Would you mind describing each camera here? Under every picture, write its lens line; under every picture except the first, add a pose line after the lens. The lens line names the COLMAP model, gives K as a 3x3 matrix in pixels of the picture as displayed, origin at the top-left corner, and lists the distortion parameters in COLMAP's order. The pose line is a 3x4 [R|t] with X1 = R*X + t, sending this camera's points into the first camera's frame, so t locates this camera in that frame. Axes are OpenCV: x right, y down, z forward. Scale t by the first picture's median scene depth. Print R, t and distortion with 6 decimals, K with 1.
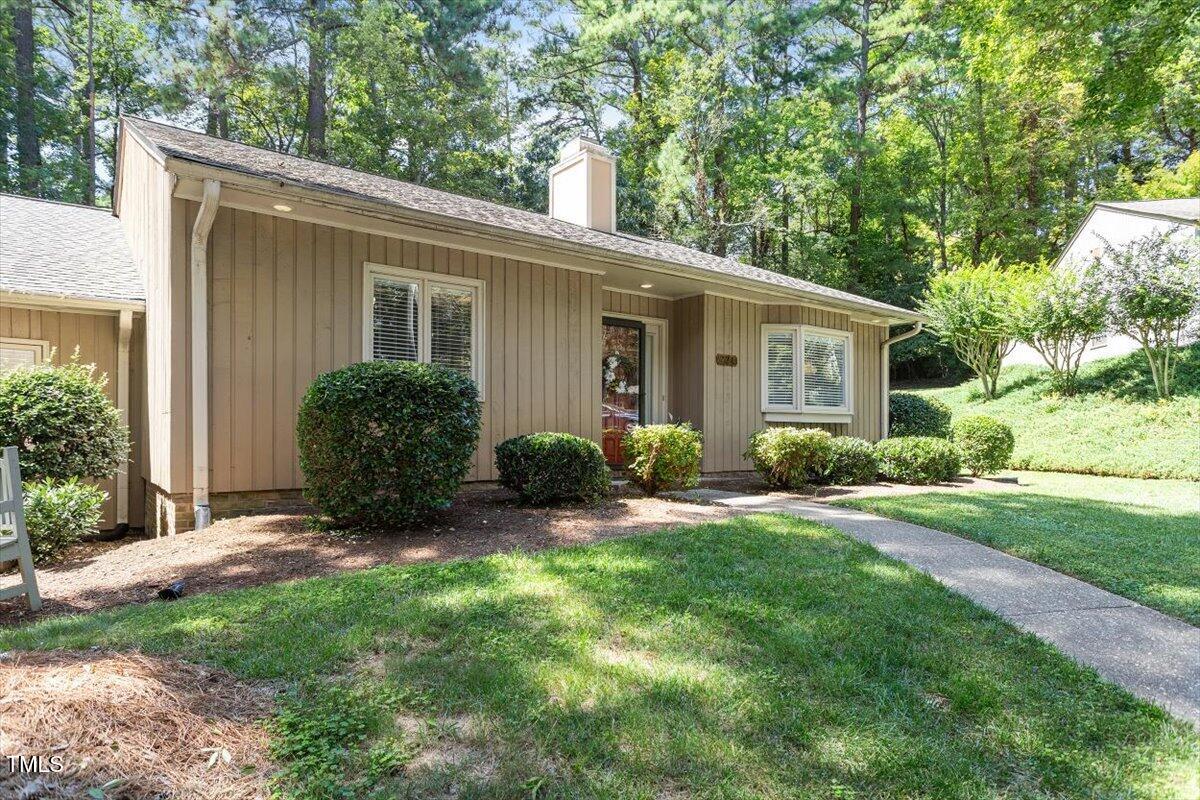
lens RADIAL K [[654.8, 0, 600.0], [0, 654.8, 400.0], [0, 0, 1]] dist [-0.003710, -0.001346]
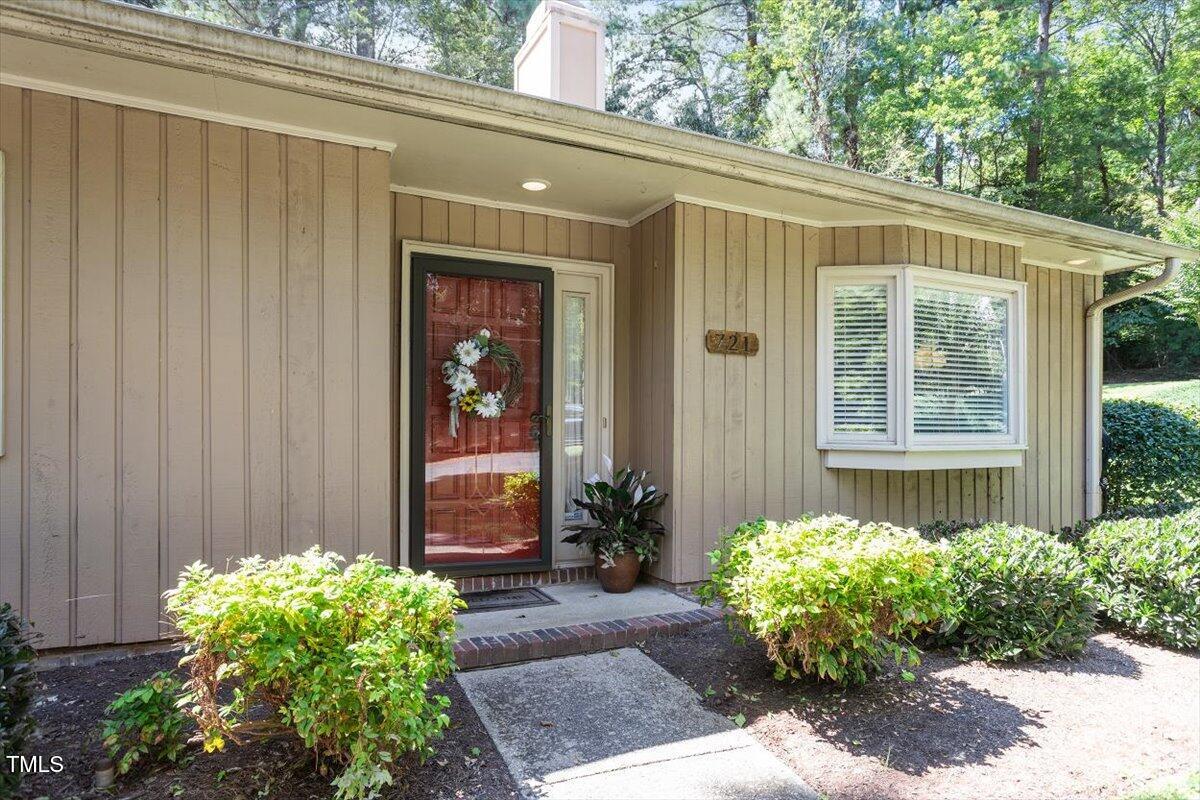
lens RADIAL K [[678.7, 0, 599.7], [0, 678.7, 413.2], [0, 0, 1]] dist [-0.001716, 0.001780]
pose [[0.980994, -0.004719, -0.193982, 0.148770], [0.009188, 0.999713, 0.022145, -0.016688], [0.193821, -0.023506, 0.980755, 0.380377]]
